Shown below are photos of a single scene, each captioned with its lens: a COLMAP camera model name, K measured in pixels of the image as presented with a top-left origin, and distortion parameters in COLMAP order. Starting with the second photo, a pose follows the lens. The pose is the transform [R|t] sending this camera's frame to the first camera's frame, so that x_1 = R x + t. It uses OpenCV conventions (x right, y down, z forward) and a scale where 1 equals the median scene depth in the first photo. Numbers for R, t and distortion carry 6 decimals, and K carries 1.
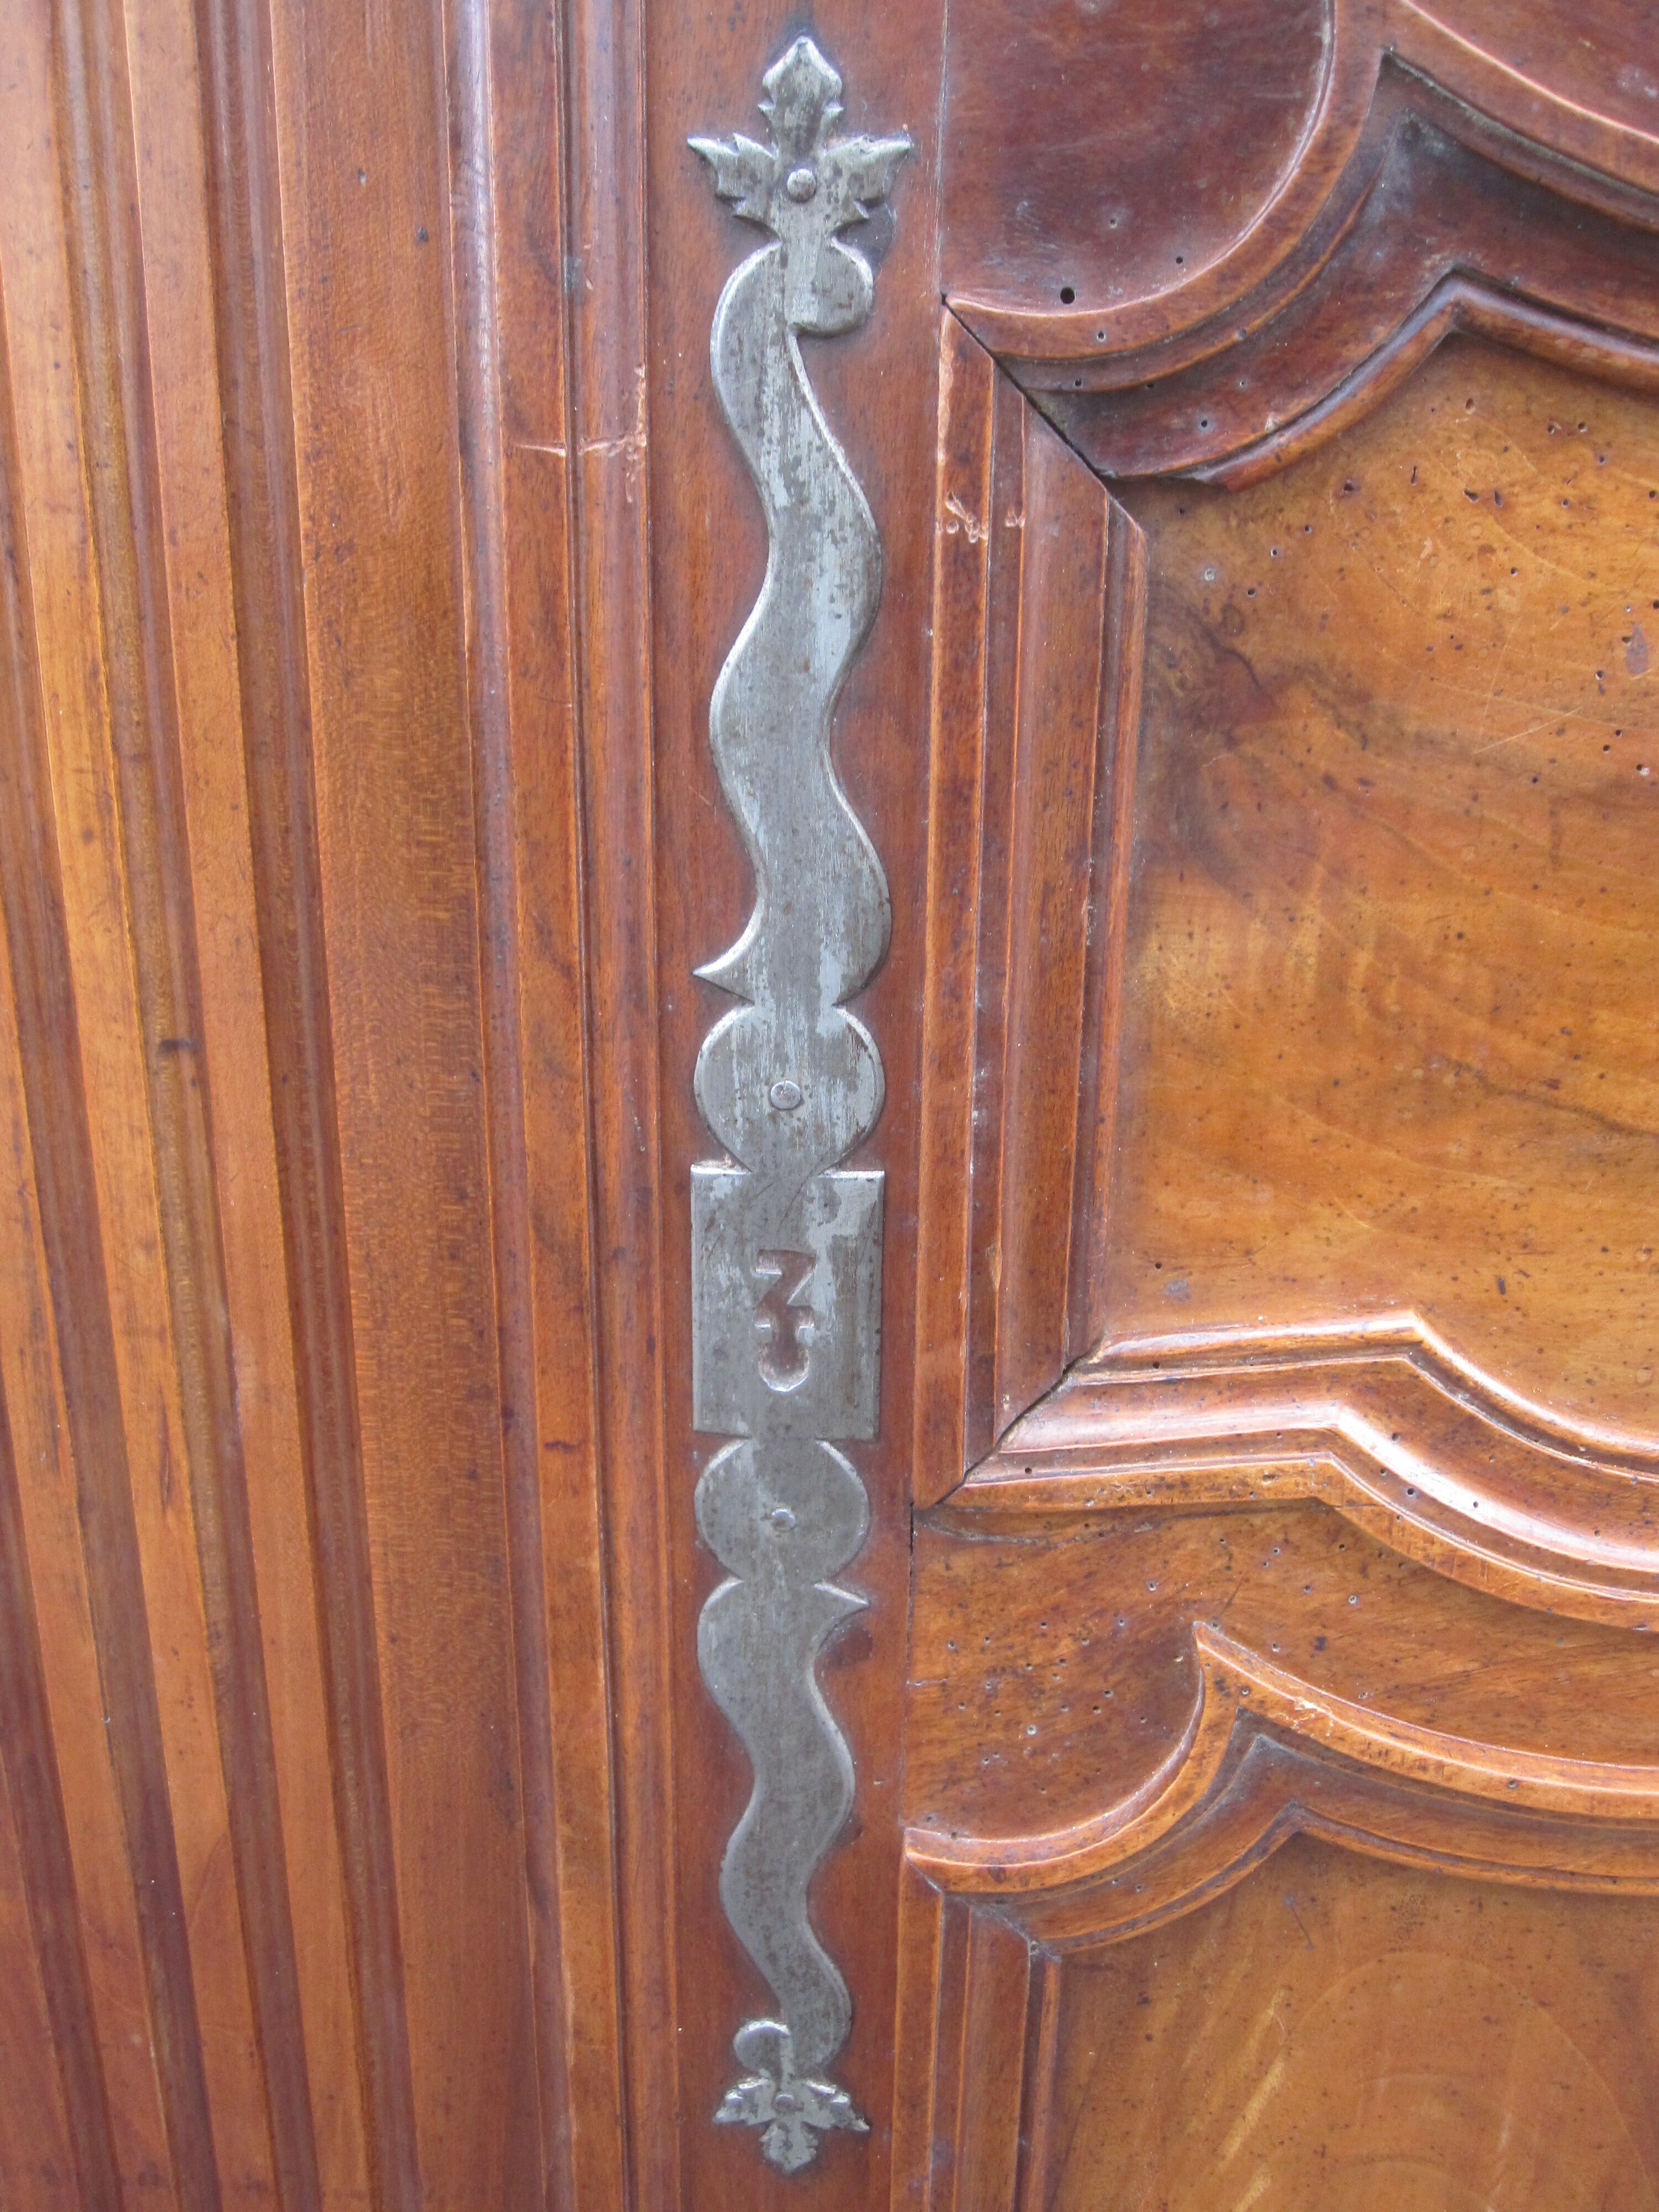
lens RADIAL K [[2164.5, 0, 841.7], [0, 2164.5, 1093.9], [0, 0, 1]] dist [-0.082386, 0.040371]
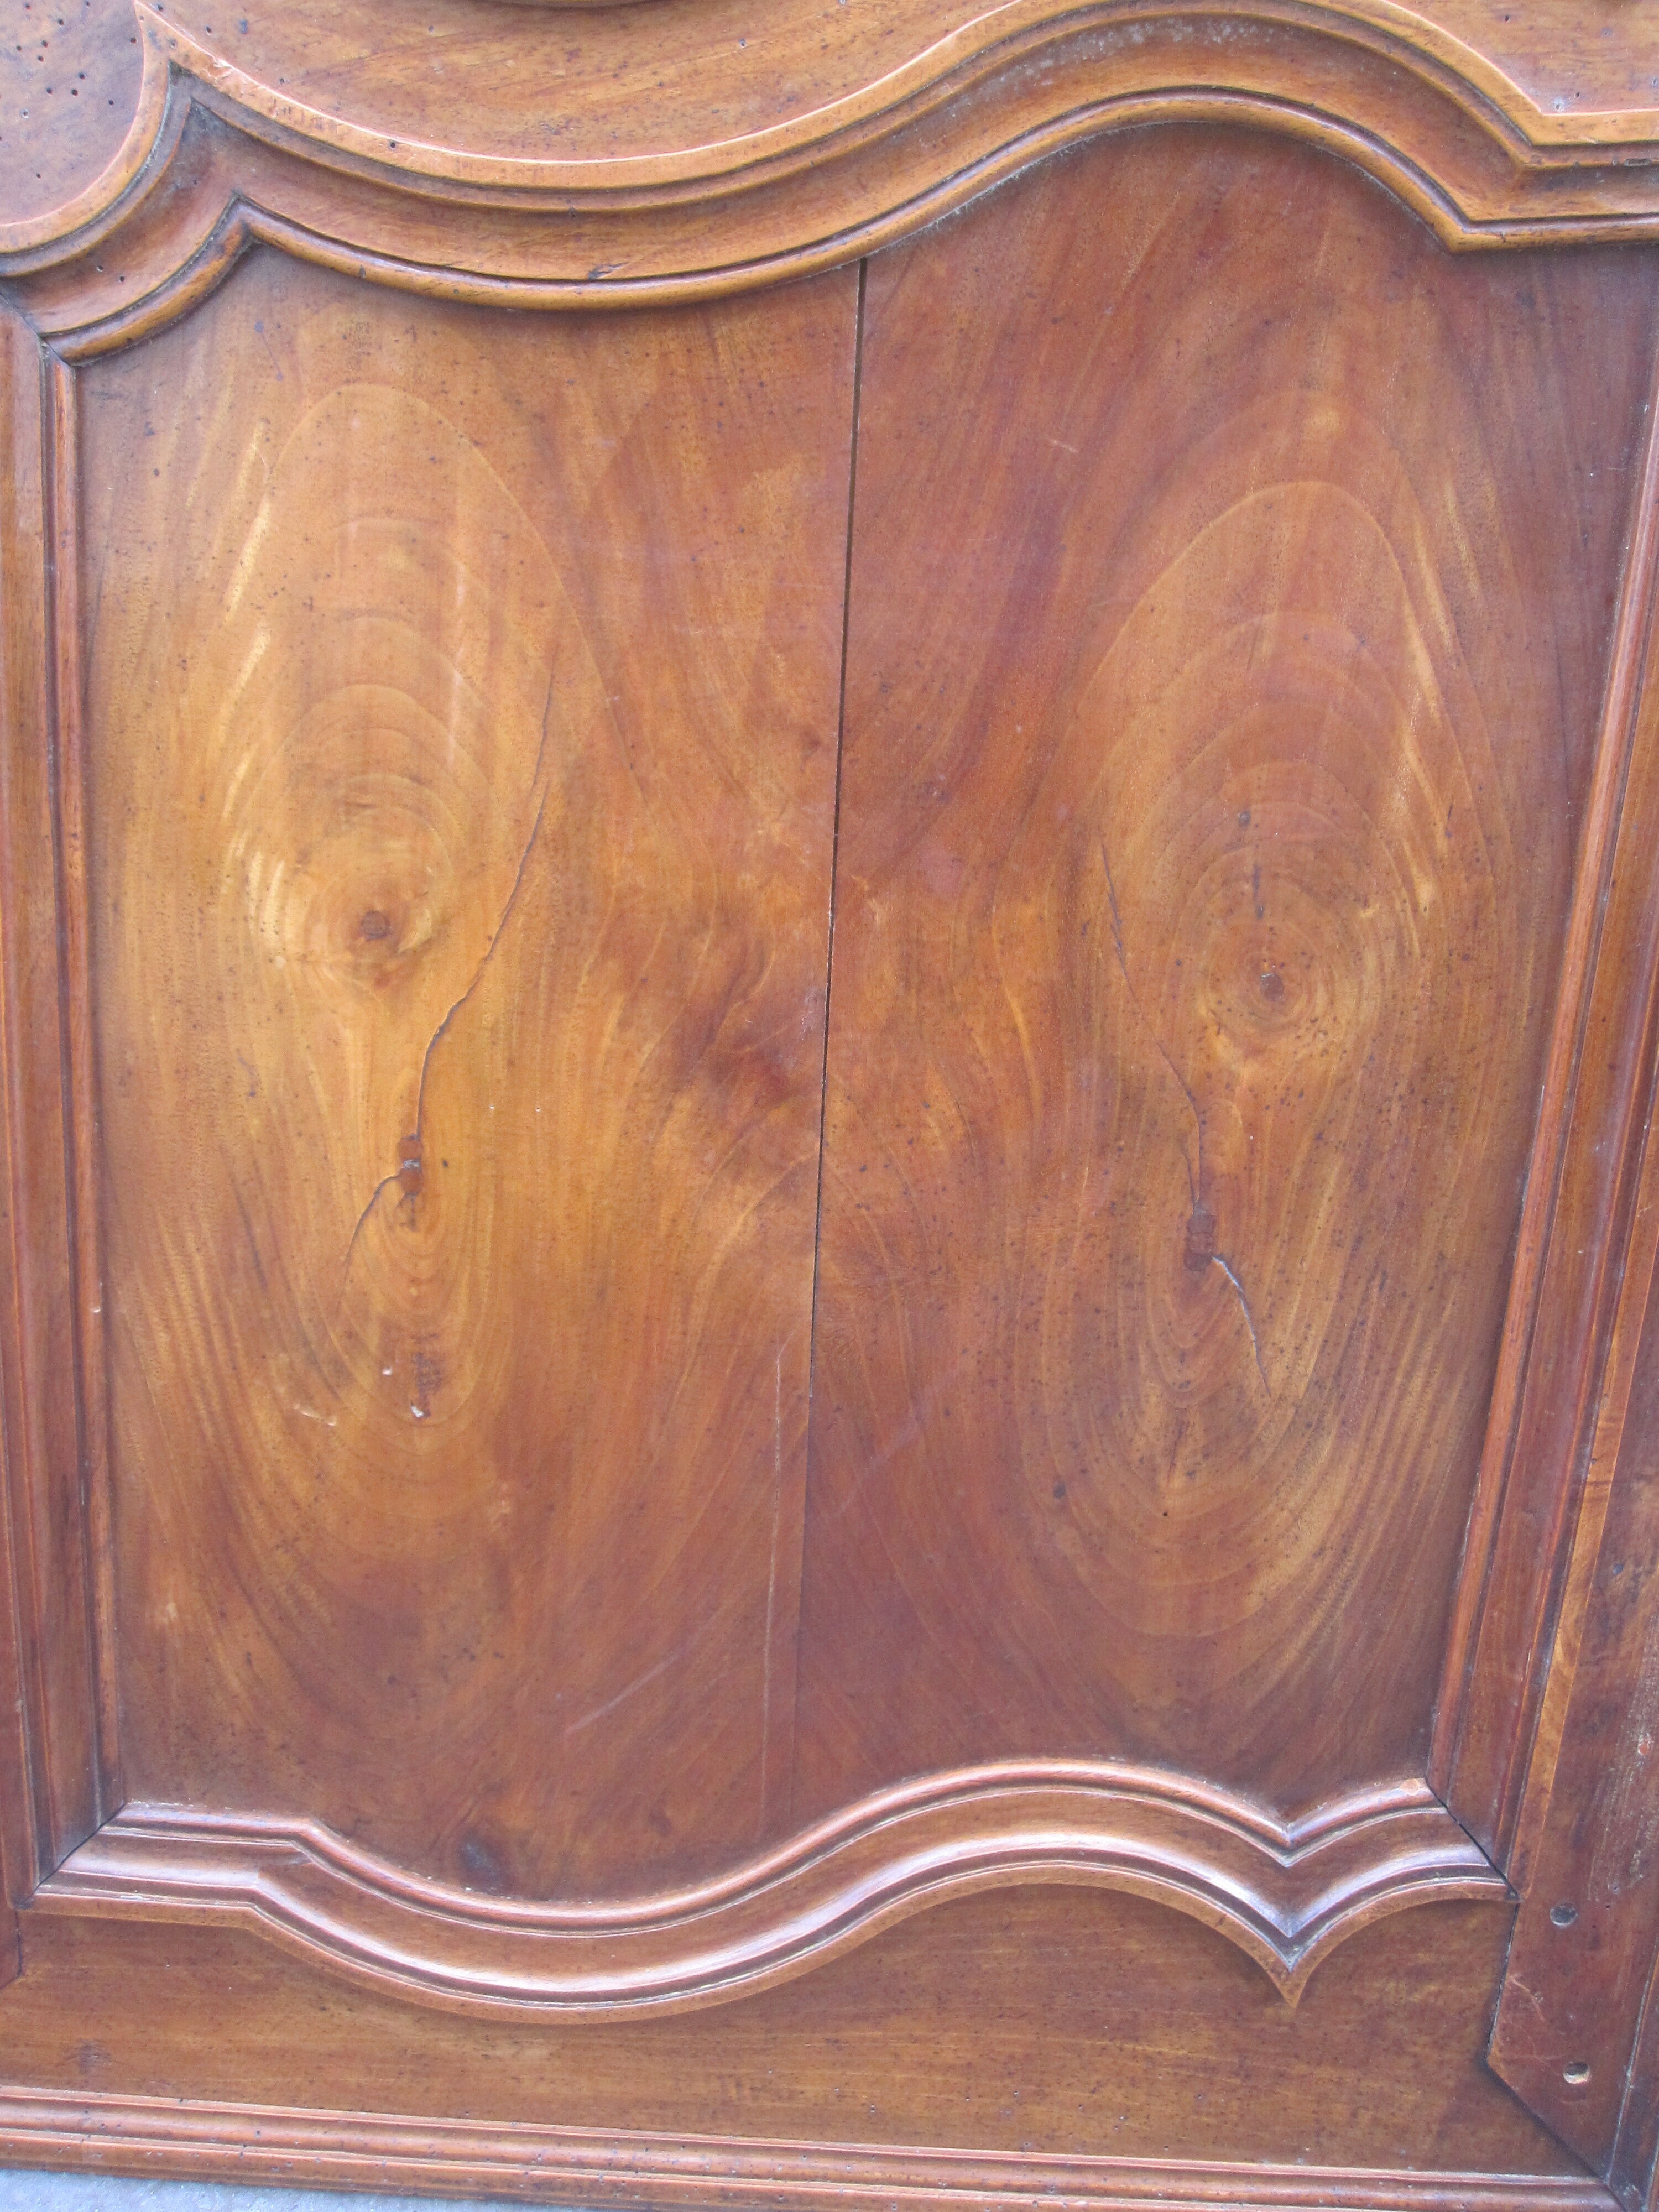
lens RADIAL K [[2164.5, 0, 841.7], [0, 2164.5, 1093.9], [0, 0, 1]] dist [-0.082386, 0.040371]
pose [[0.998114, 0.040410, 0.046203, 0.552112], [-0.037353, 0.997171, -0.065224, 0.967309], [-0.048708, 0.063375, 0.996800, -0.224387]]
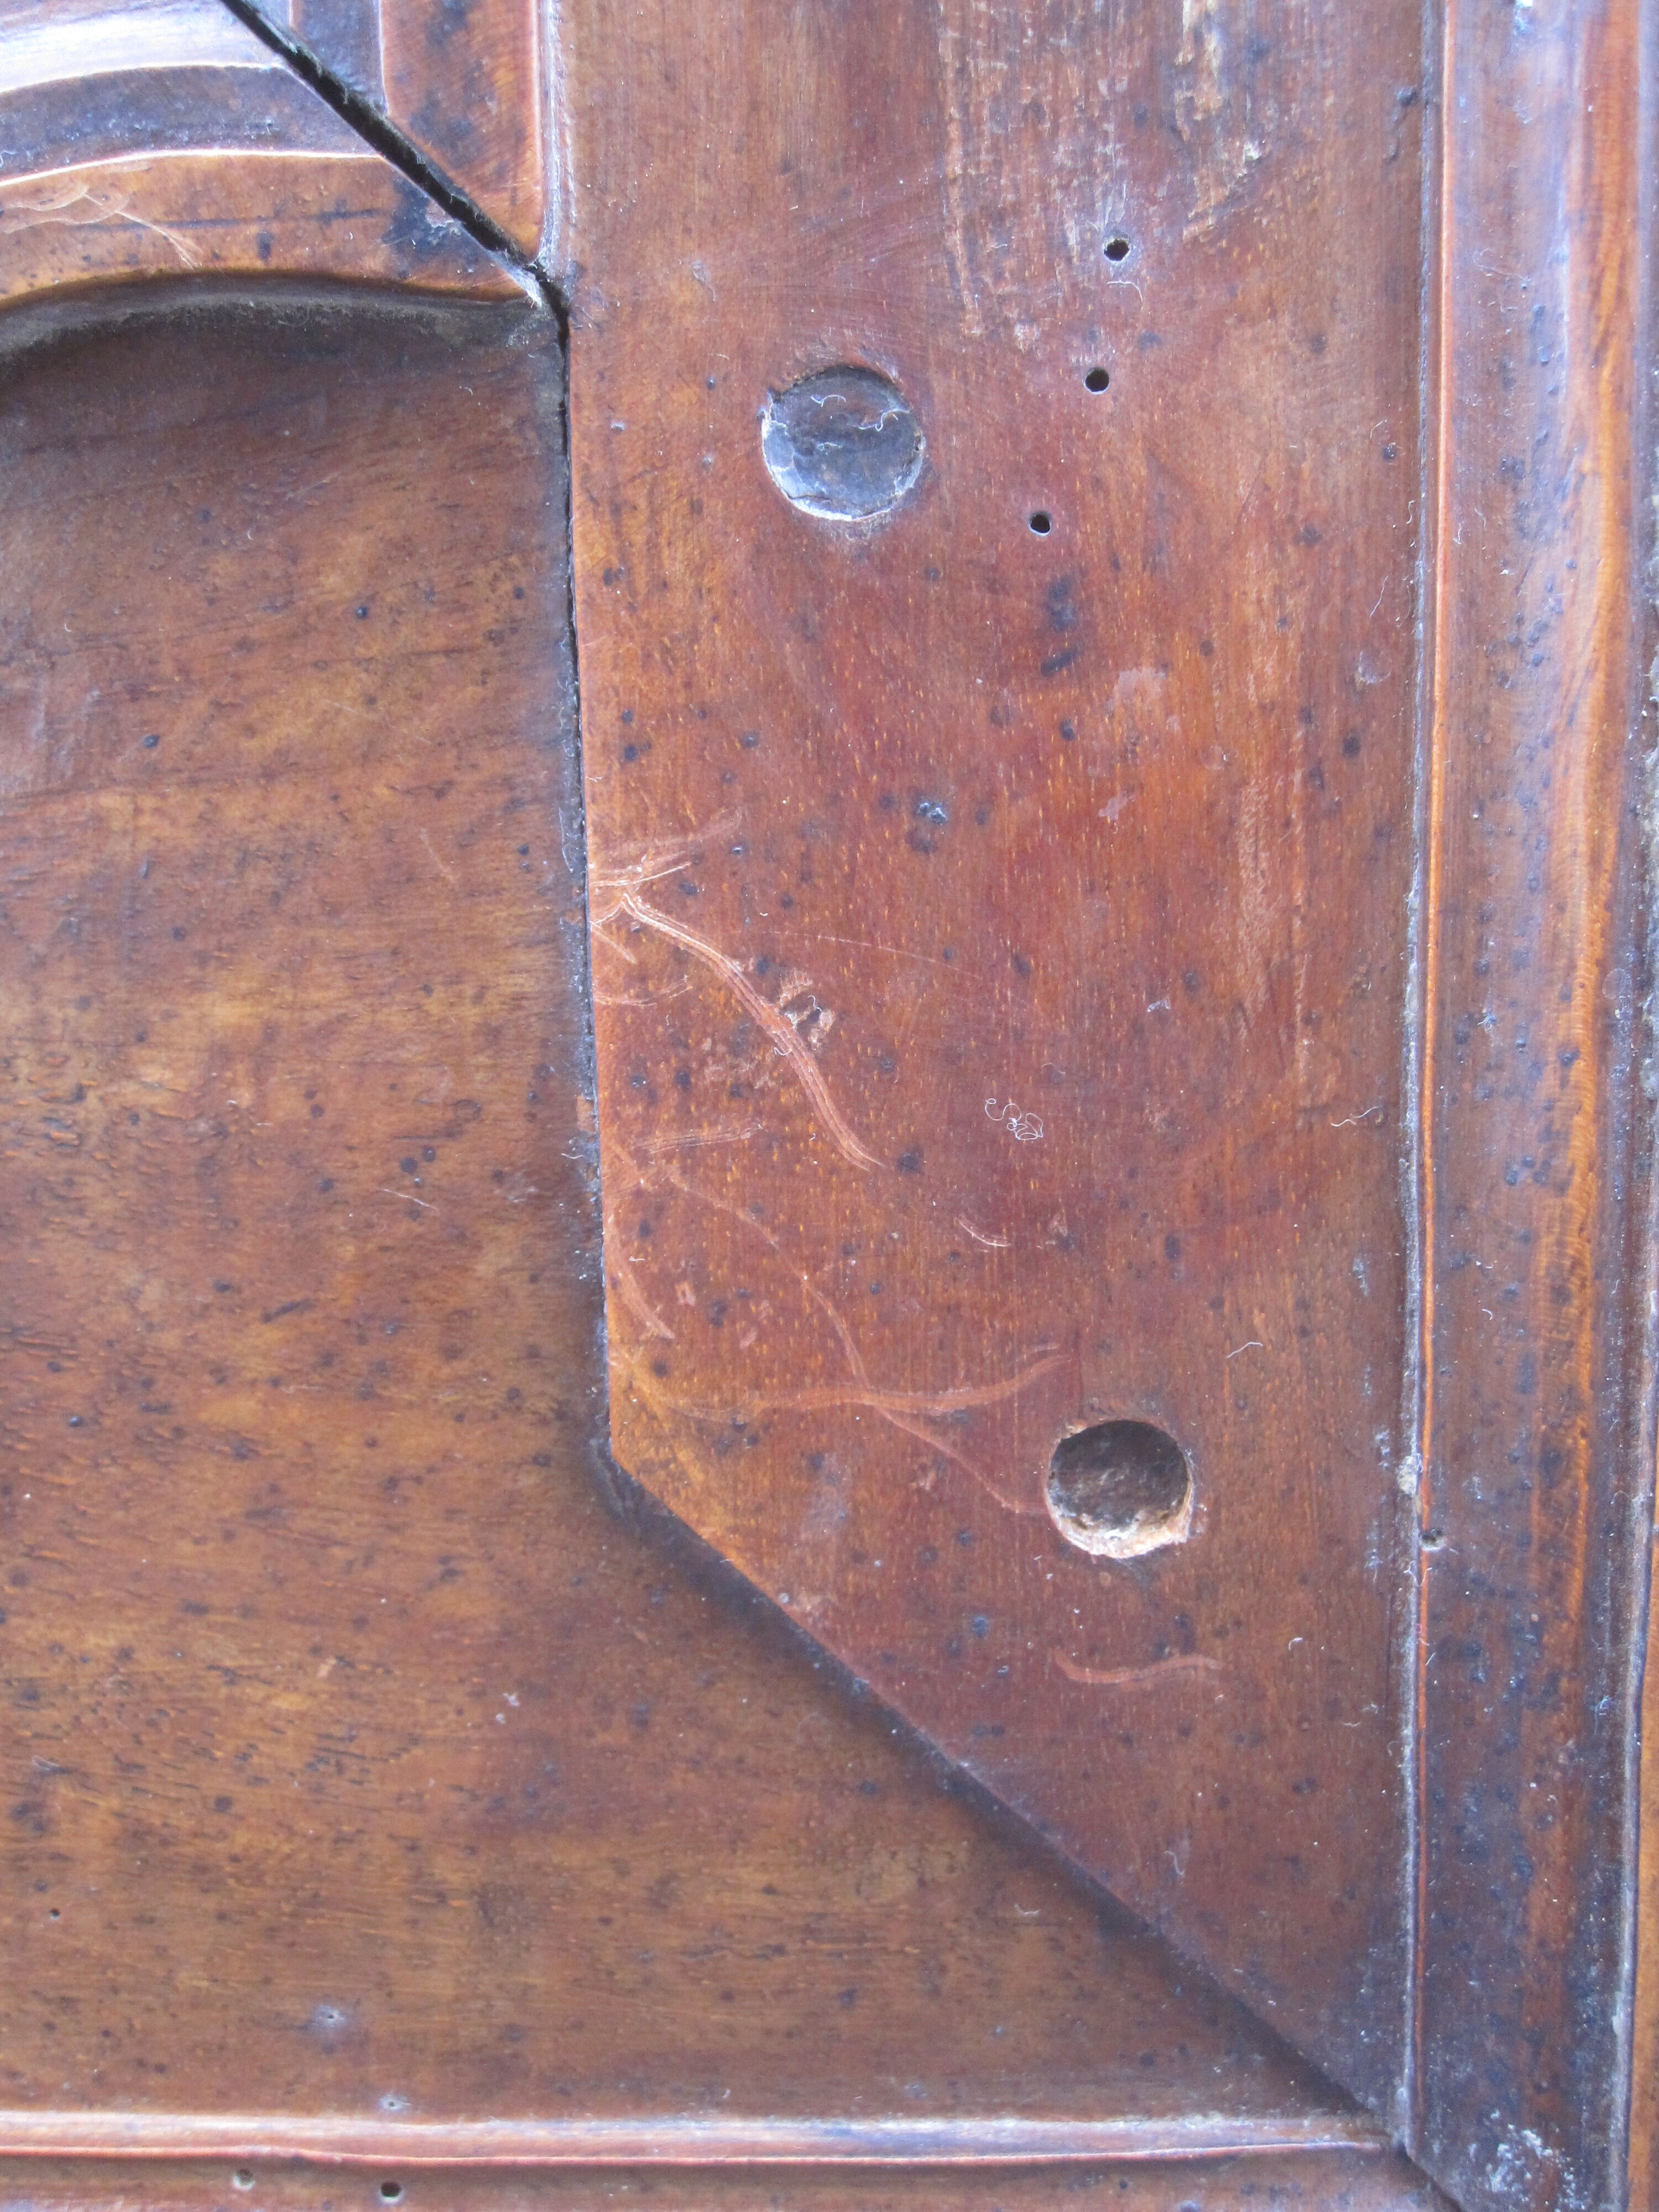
lens RADIAL K [[2164.5, 0, 841.7], [0, 2164.5, 1093.9], [0, 0, 1]] dist [-0.082386, 0.040371]
pose [[0.999089, -0.042191, -0.006473, 1.205687], [0.040565, 0.985683, -0.163656, 1.601954], [0.013285, 0.163244, 0.986496, 1.147160]]
